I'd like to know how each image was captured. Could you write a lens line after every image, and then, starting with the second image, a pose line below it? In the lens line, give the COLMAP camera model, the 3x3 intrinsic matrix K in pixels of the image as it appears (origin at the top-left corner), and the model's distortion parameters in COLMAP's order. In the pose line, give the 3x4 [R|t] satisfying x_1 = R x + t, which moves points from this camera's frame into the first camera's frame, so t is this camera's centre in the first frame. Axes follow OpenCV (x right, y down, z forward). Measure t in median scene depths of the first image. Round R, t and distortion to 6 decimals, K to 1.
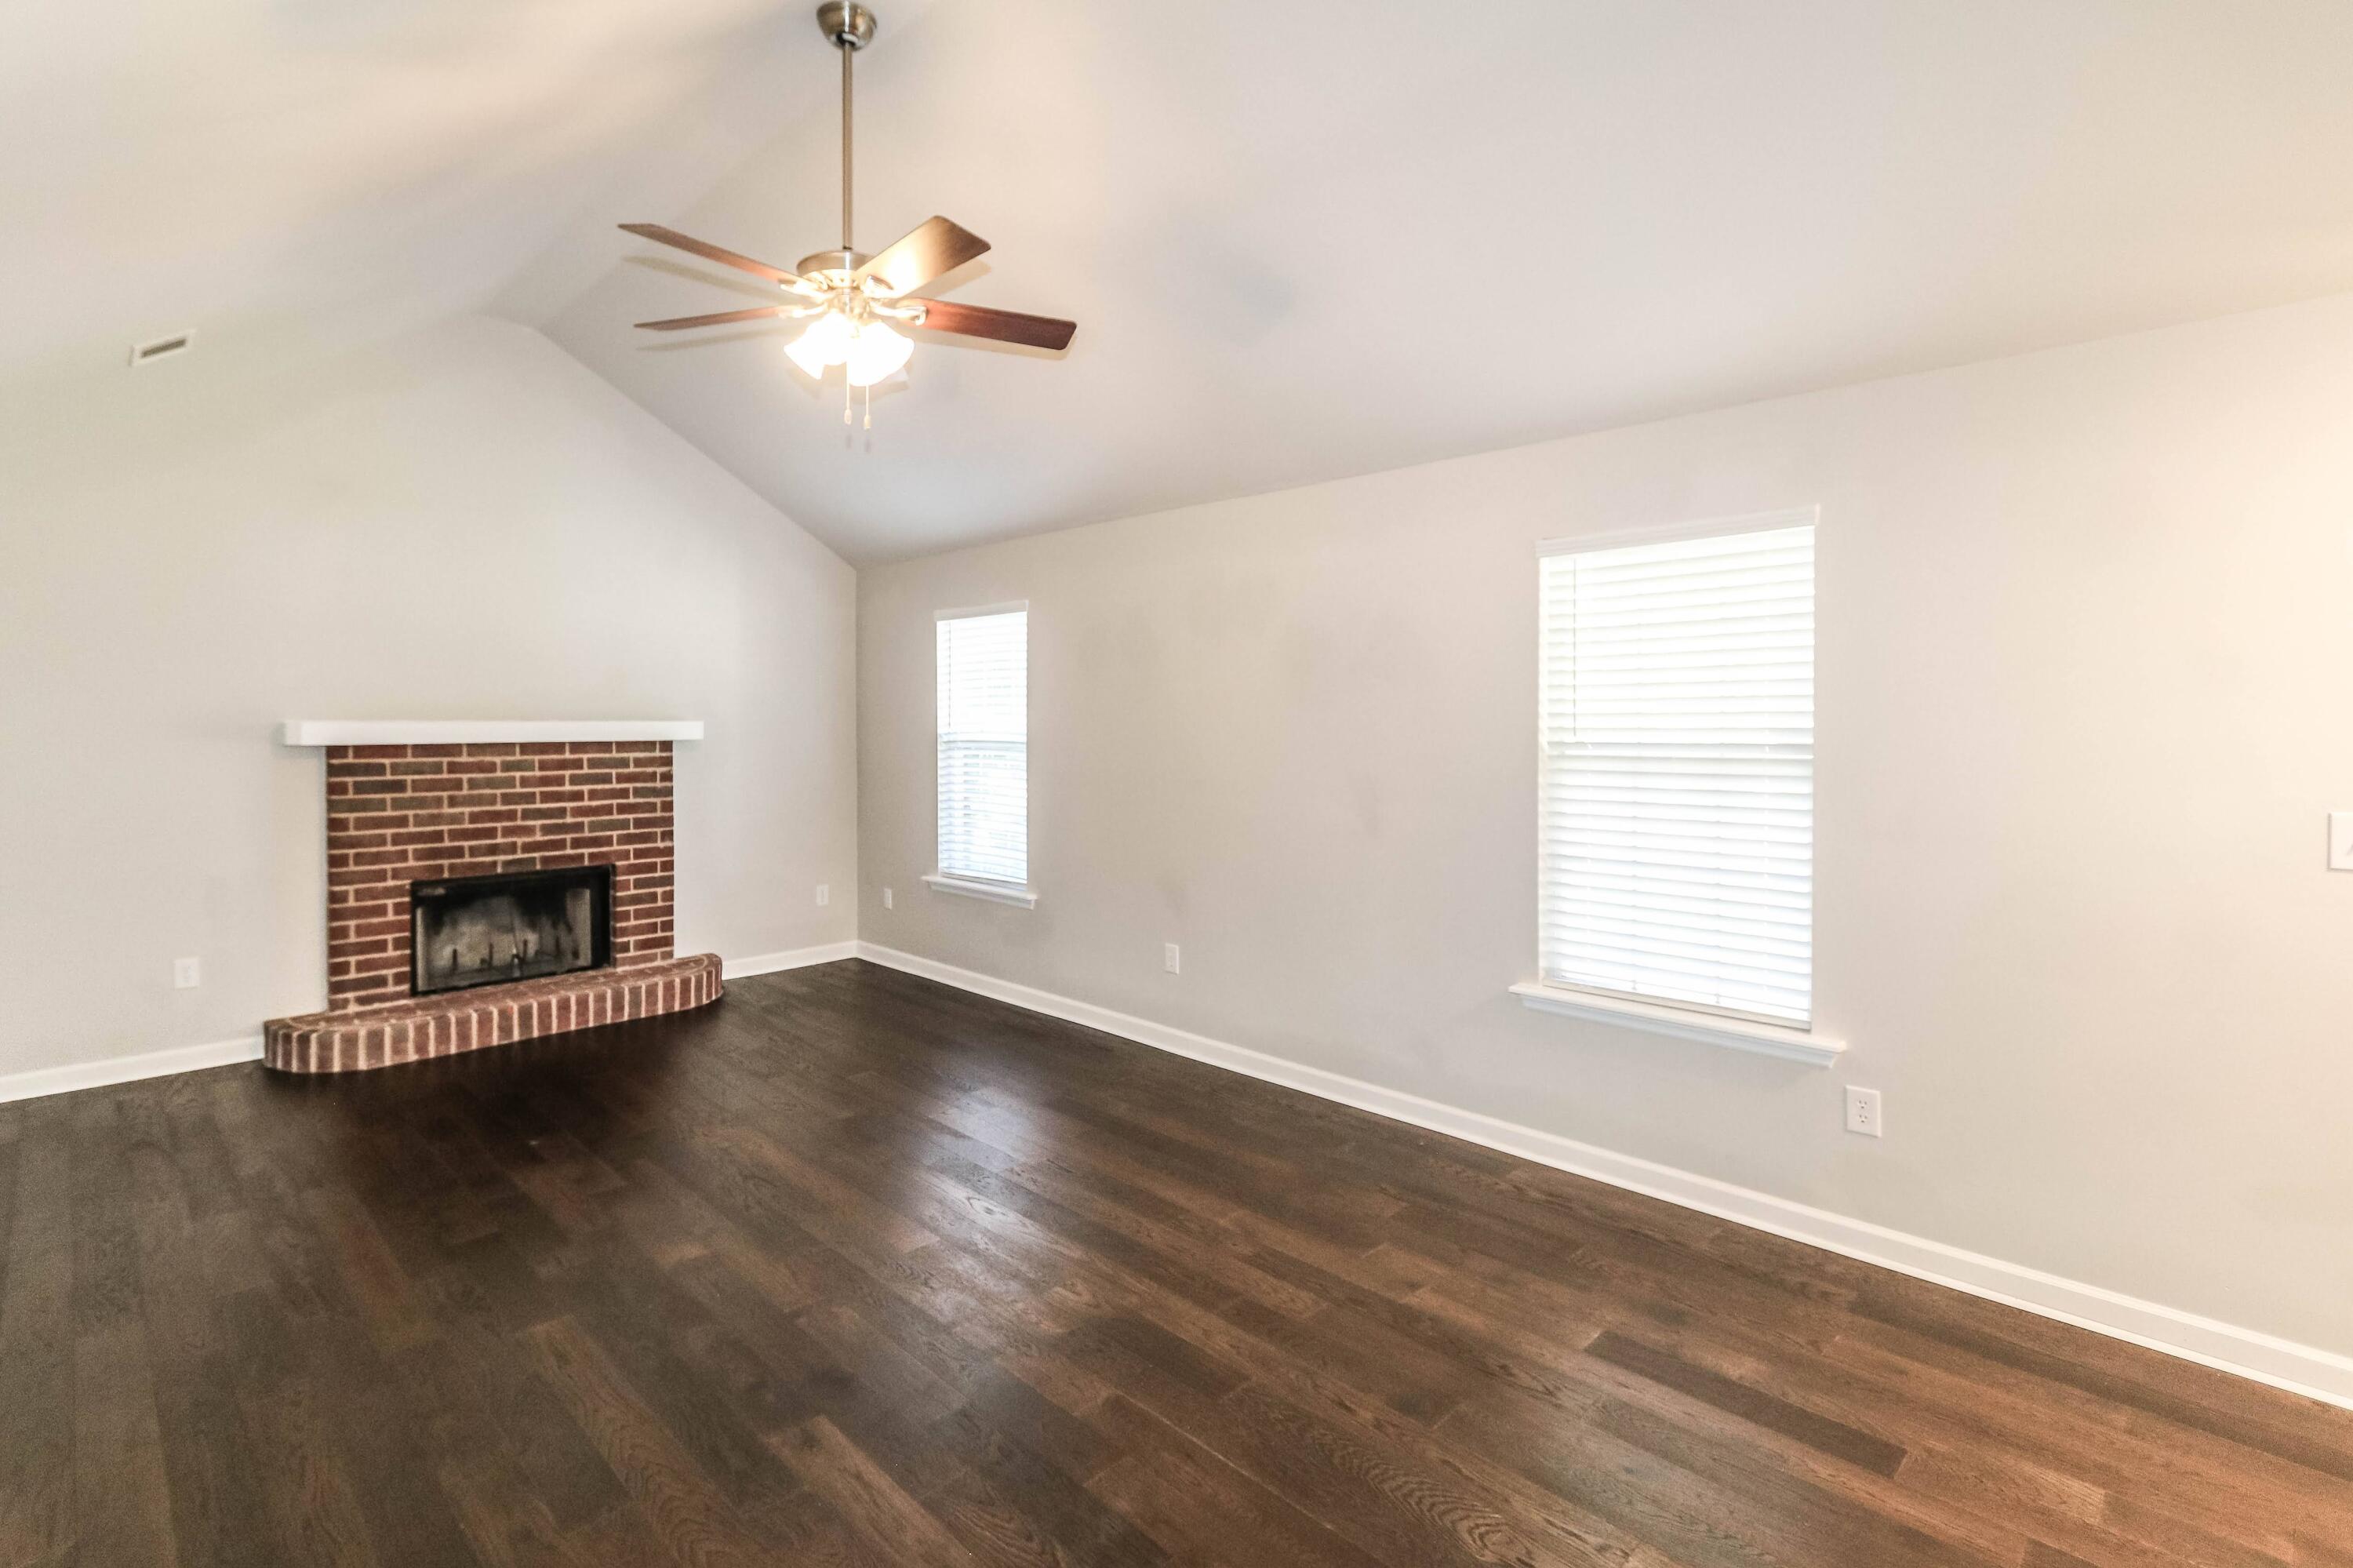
lens RADIAL K [[1091.7, 0, 1108.9], [0, 1091.7, 730.7], [0, 0, 1]] dist [-0.001990, -0.000311]
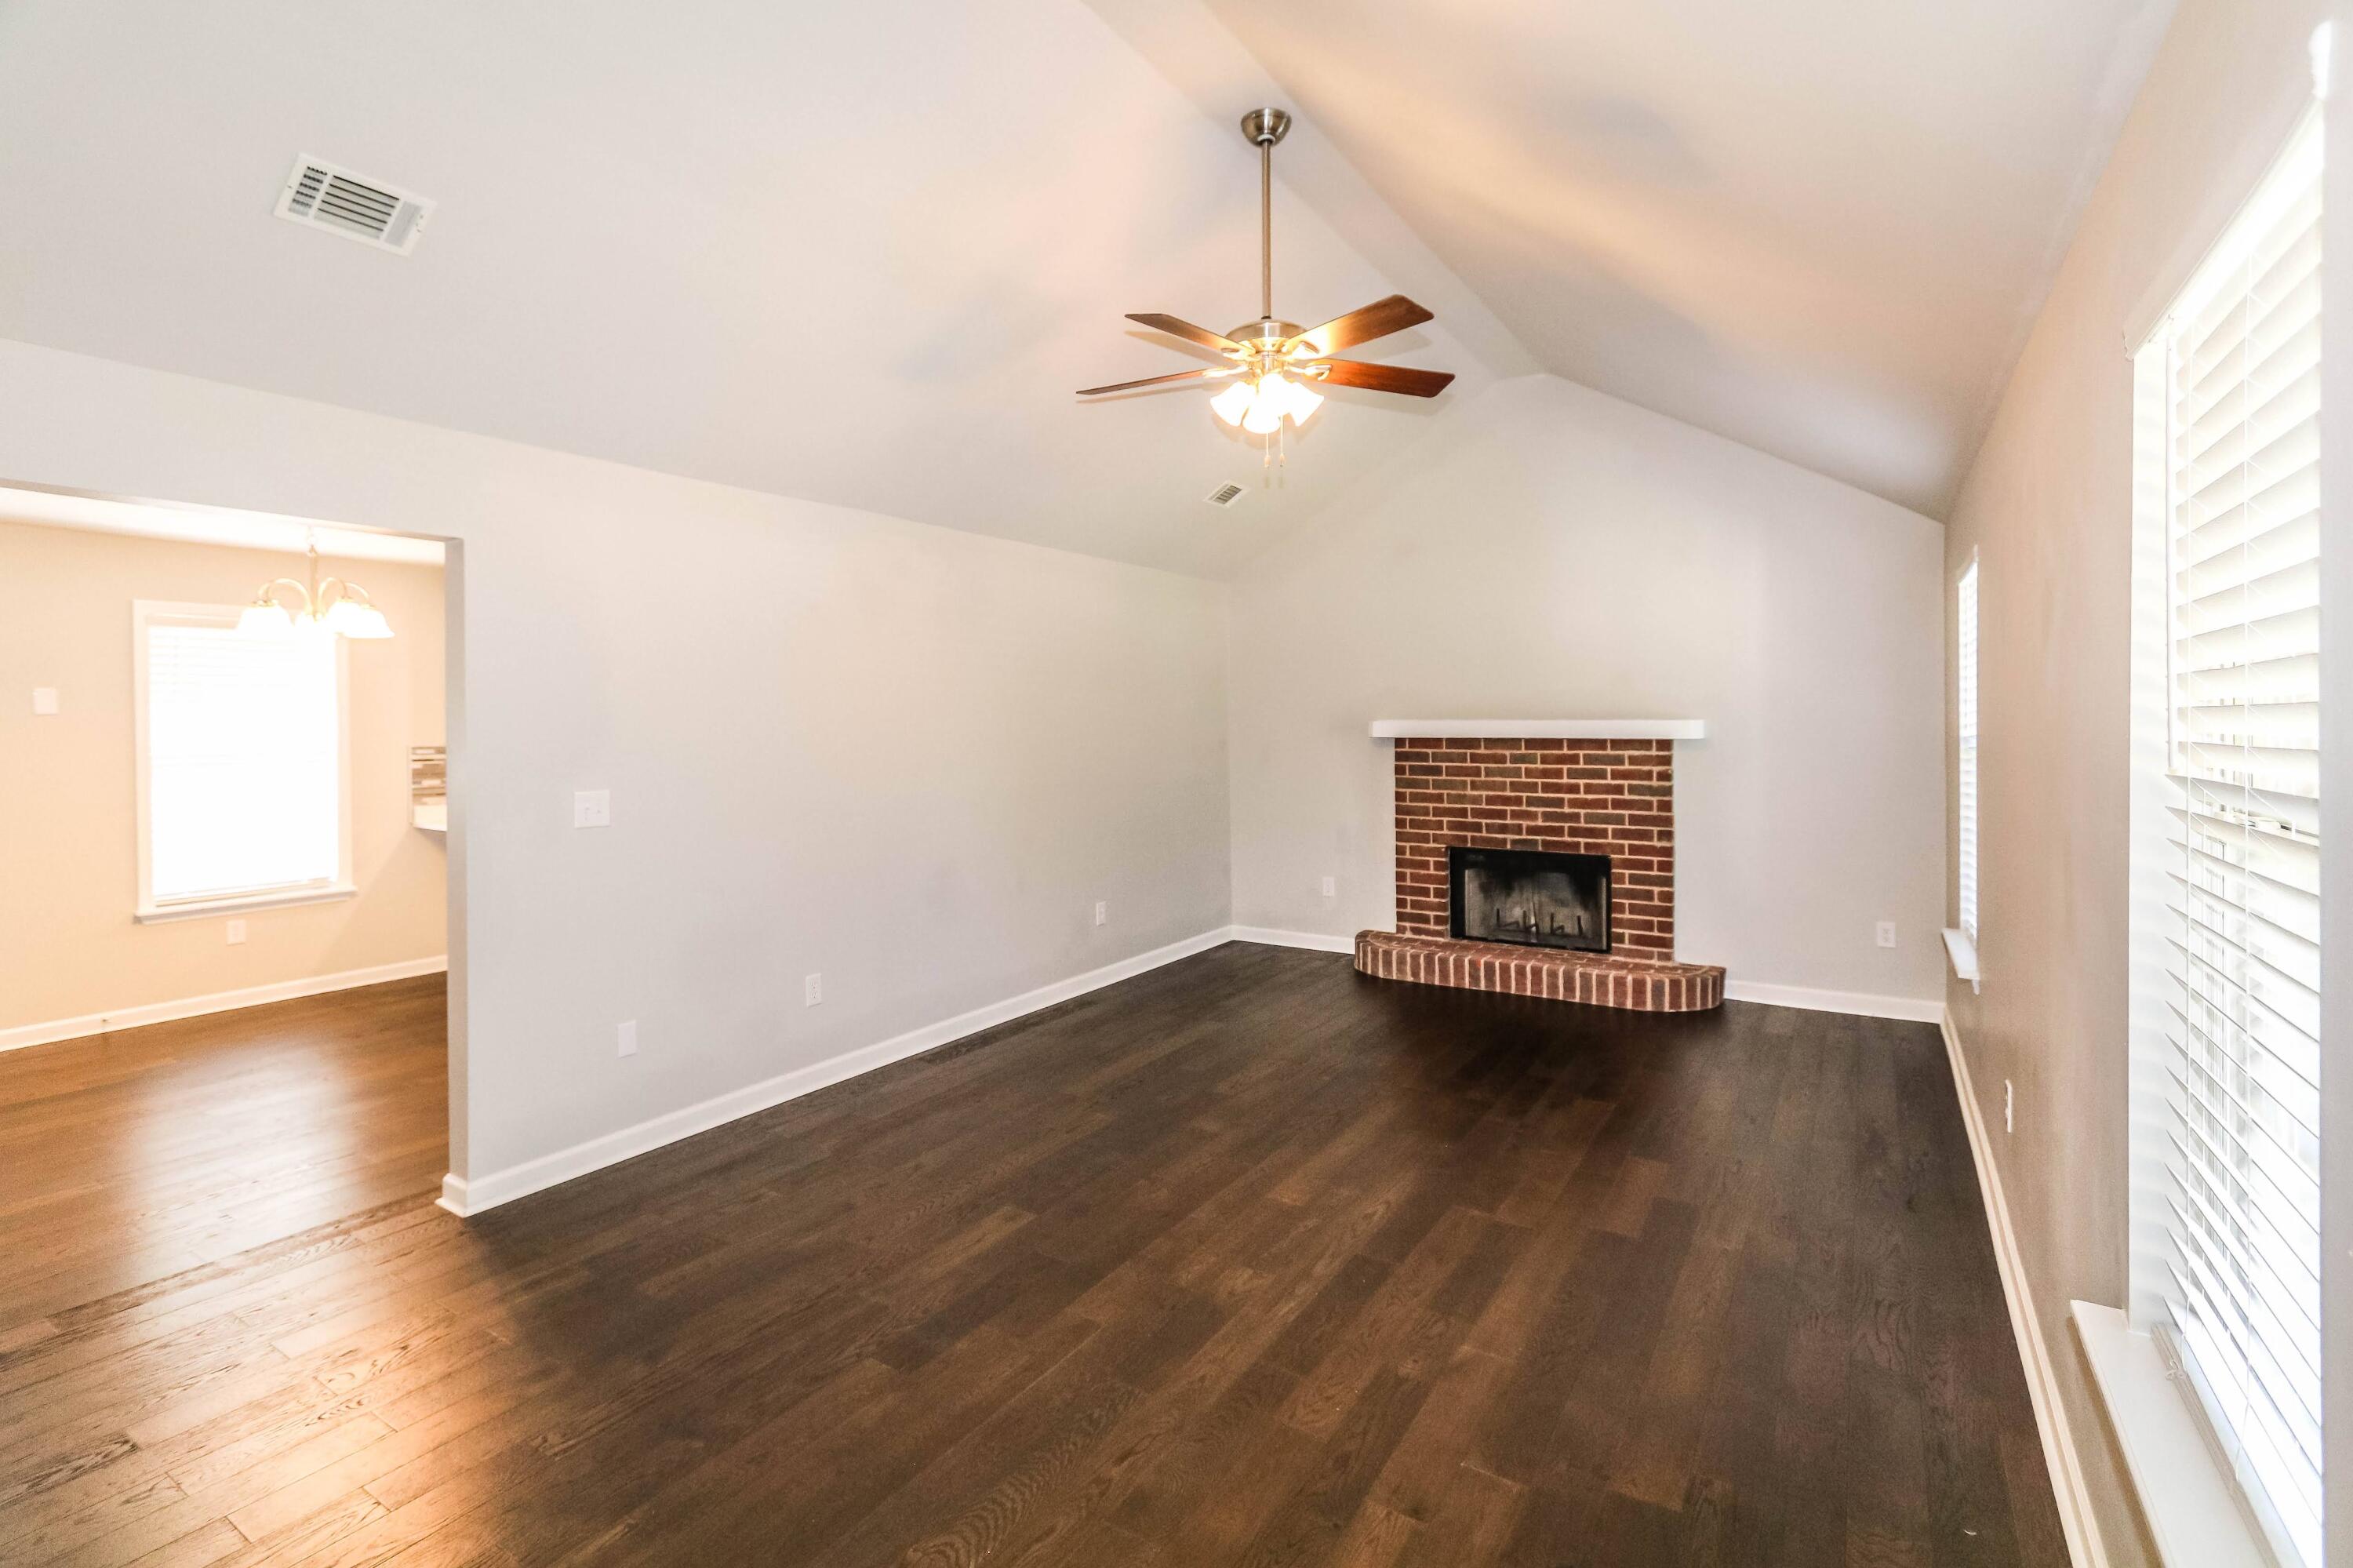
lens RADIAL K [[1091.7, 0, 1153.6], [0, 1091.7, 722.7], [0, 0, 1]] dist [-0.001990, -0.000311]
pose [[0.234666, 0.002582, -0.972073, 0.496795], [-0.004564, 0.999988, 0.001555, -0.006097], [0.972065, 0.004072, 0.234675, 0.351538]]
